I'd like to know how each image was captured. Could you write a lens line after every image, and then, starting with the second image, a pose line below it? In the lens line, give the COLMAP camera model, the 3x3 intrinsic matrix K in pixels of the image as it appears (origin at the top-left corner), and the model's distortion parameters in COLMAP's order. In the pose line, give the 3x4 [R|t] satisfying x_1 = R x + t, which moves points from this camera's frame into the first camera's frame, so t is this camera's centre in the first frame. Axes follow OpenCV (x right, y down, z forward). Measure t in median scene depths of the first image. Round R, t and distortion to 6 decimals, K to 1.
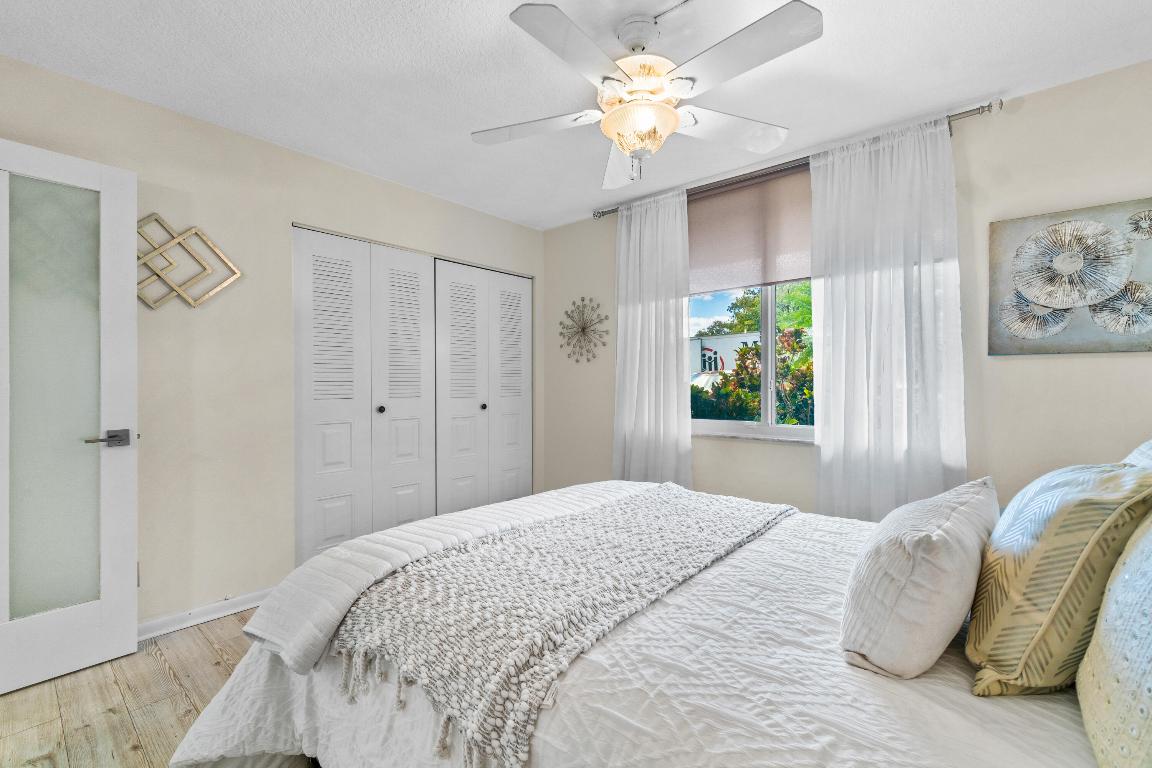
lens RADIAL K [[504.2, 0, 575.3], [0, 504.2, 382.7], [0, 0, 1]] dist [-0.003199, 0.001036]
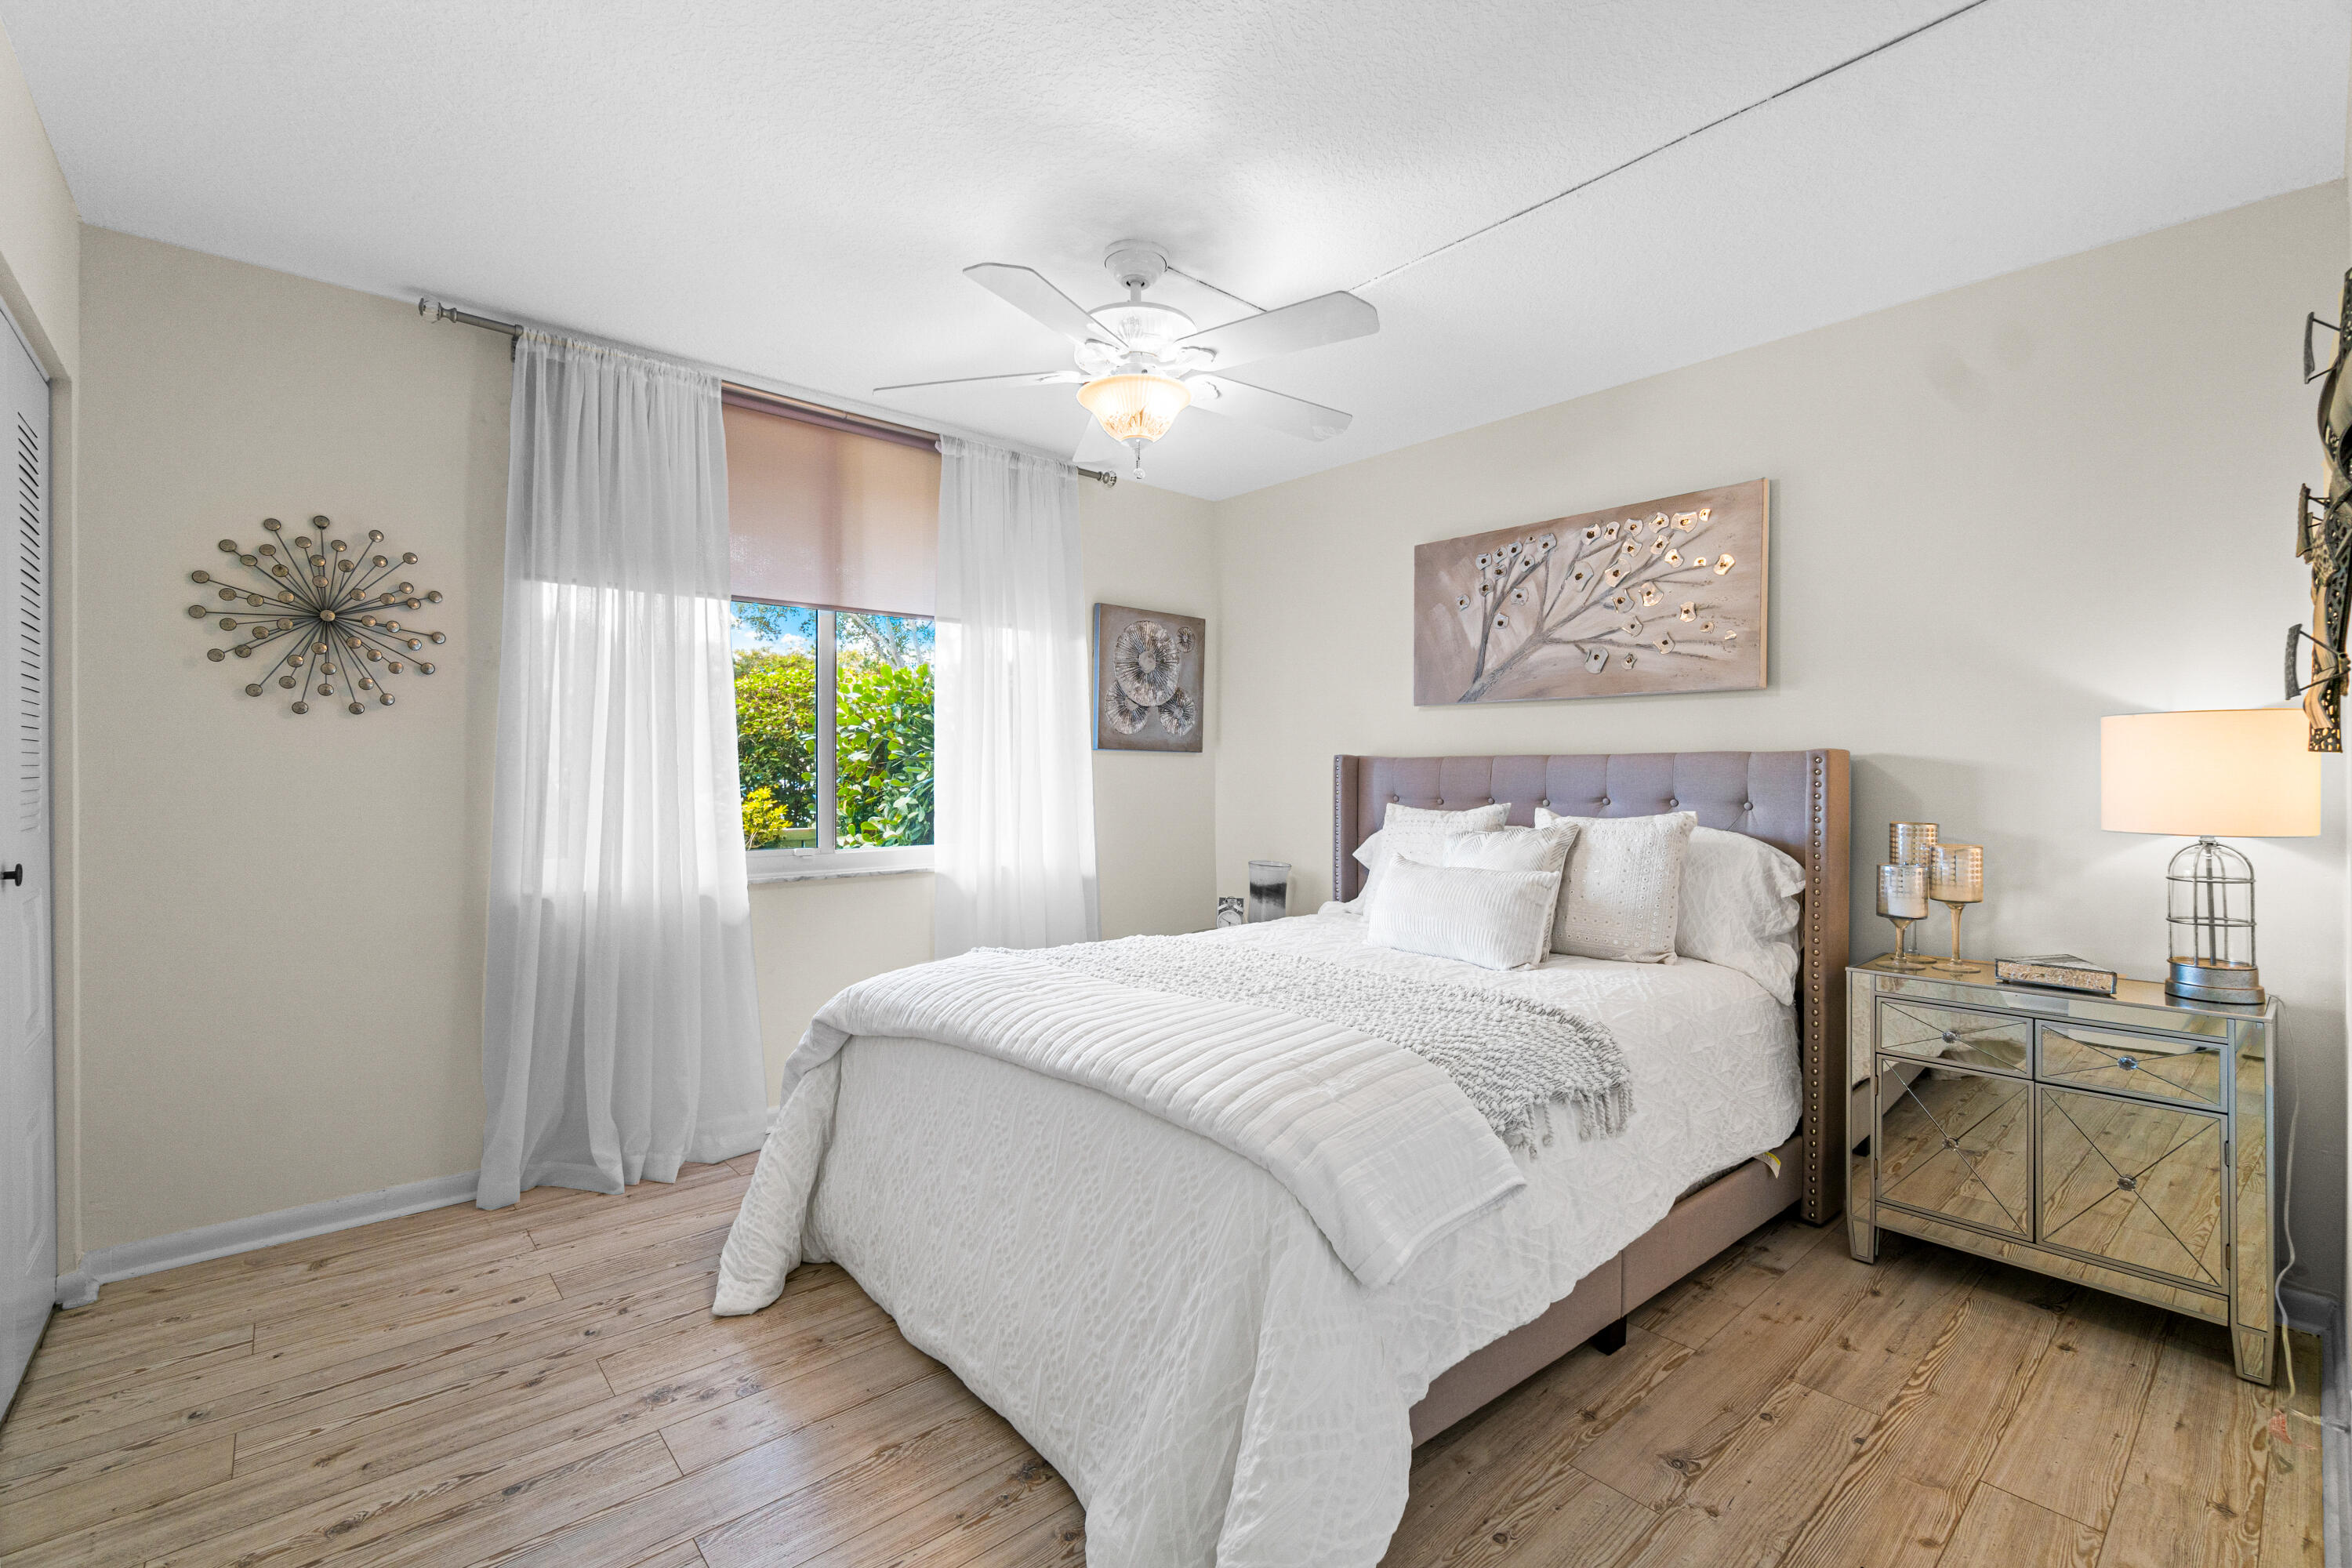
lens RADIAL K [[1029.4, 0, 1175.7], [0, 1029.4, 778.8], [0, 0, 1]] dist [-0.003199, 0.001036]
pose [[0.130596, -0.001885, 0.991434, -0.773946], [-0.007579, 0.999967, 0.002900, -0.006143], [-0.991407, -0.007893, 0.130578, 0.483296]]
